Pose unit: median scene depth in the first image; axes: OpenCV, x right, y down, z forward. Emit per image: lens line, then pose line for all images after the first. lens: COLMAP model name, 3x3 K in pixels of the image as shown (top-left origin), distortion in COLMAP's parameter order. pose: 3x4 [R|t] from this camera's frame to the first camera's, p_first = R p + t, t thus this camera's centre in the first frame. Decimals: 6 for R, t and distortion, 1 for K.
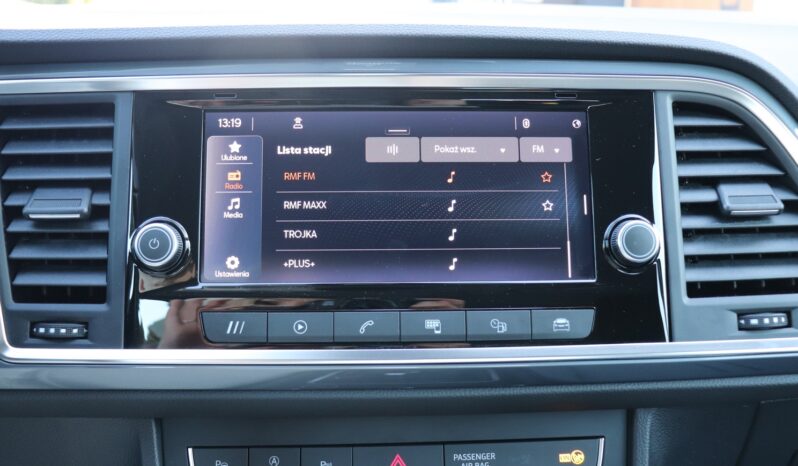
lens RADIAL K [[737.6, 0, 395.3], [0, 737.6, 231.2], [0, 0, 1]] dist [-0.090132, 0.000000]
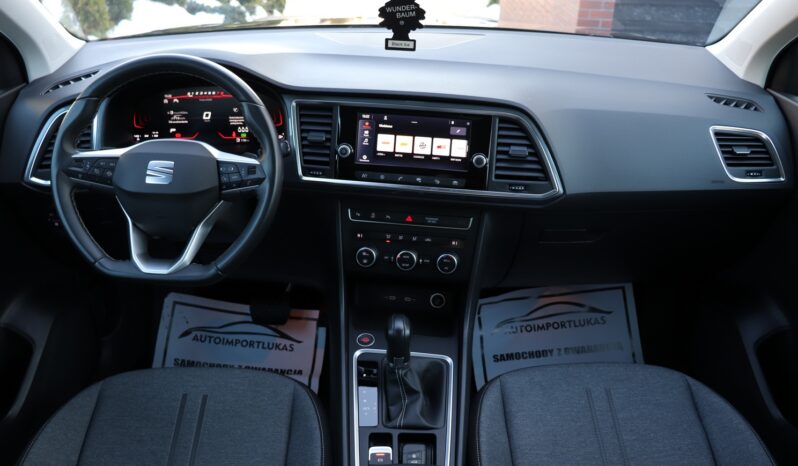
lens RADIAL K [[658.4, 0, 392.1], [0, 658.4, 229.7], [0, 0, 1]] dist [-0.169751, 0.141720]
pose [[0.984191, 0.098996, -0.146860, 0.400886], [-0.059240, 0.965443, 0.253791, -0.424204], [0.166910, -0.241079, 0.956045, -2.052294]]
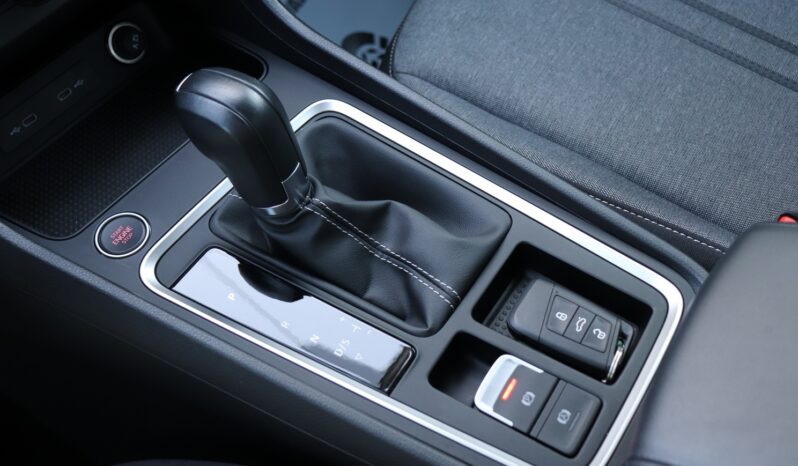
lens RADIAL K [[936.7, 0, 397.0], [0, 936.7, 233.5], [0, 0, 1]] dist [-0.031018, 0.000000]
pose [[0.673103, -0.628412, 0.389910, -0.423819], [0.330384, 0.727204, 0.601682, 0.164449], [-0.661648, -0.276174, 0.697101, -0.470865]]
